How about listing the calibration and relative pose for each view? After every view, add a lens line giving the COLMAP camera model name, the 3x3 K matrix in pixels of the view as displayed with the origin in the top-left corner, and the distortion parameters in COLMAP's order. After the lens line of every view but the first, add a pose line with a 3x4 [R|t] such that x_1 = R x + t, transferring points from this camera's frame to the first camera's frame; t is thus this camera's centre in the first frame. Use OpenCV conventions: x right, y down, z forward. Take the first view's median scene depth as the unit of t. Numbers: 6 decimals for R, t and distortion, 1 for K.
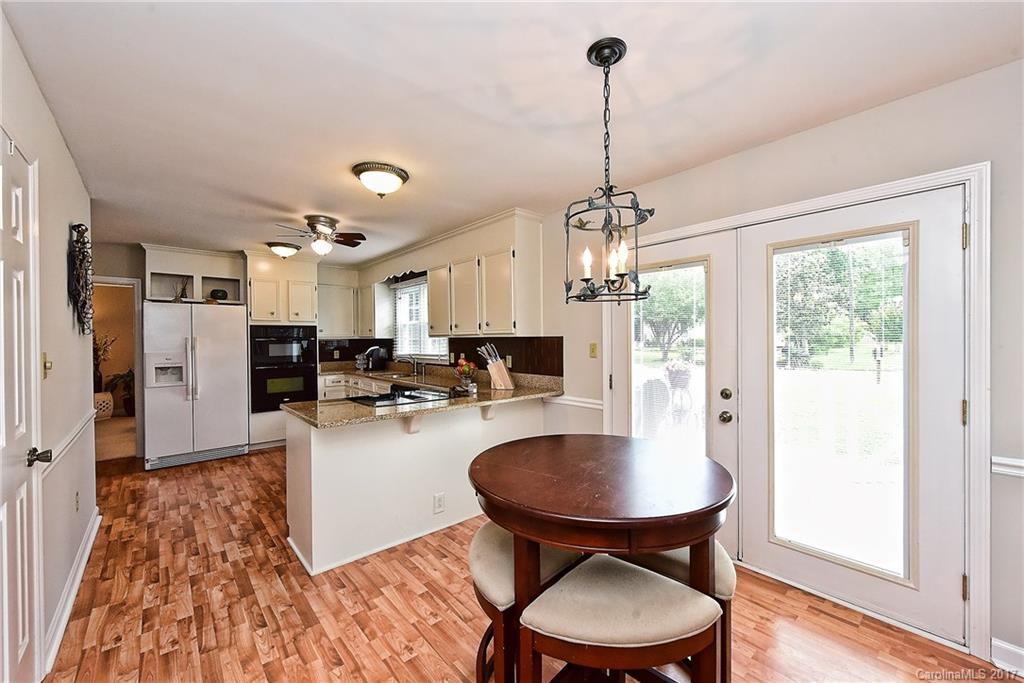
lens RADIAL K [[404.2, 0, 518.2], [0, 404.2, 338.2], [0, 0, 1]] dist [-0.007898, -0.000824]
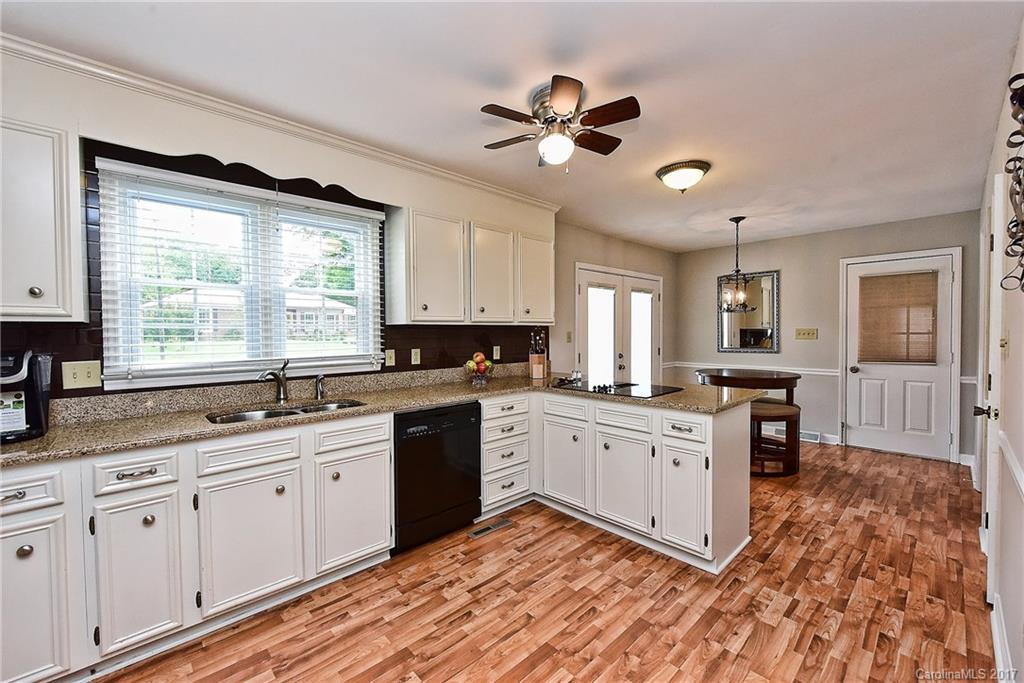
lens RADIAL K [[417.4, 0, 505.0], [0, 417.4, 343.1], [0, 0, 1]] dist [-0.001381, 0.000622]
pose [[-0.021102, -0.026810, 0.999418, -1.061413], [-0.000008, 0.999640, 0.026816, 0.011665], [-0.999777, 0.000558, -0.021094, 1.103925]]
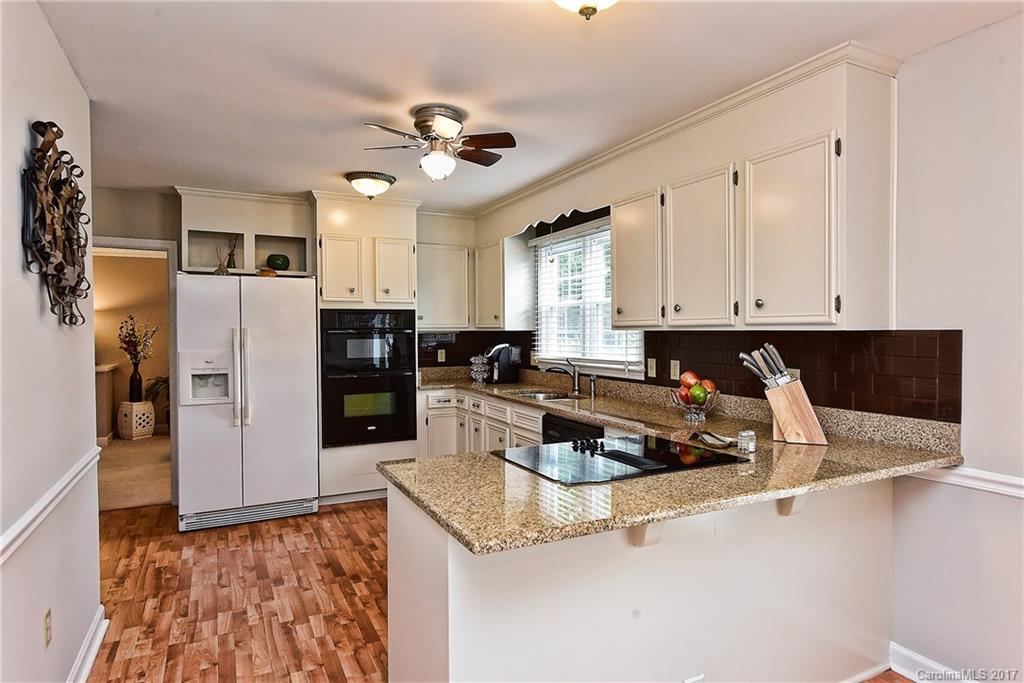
lens RADIAL K [[587.6, 0, 510.5], [0, 587.6, 333.9], [0, 0, 1]] dist [-0.003886, 0.000959]
pose [[0.964213, 0.005920, -0.265063, -0.180941], [-0.003432, 0.999946, 0.009851, -0.005023], [0.265107, -0.008589, 0.964181, 0.256703]]
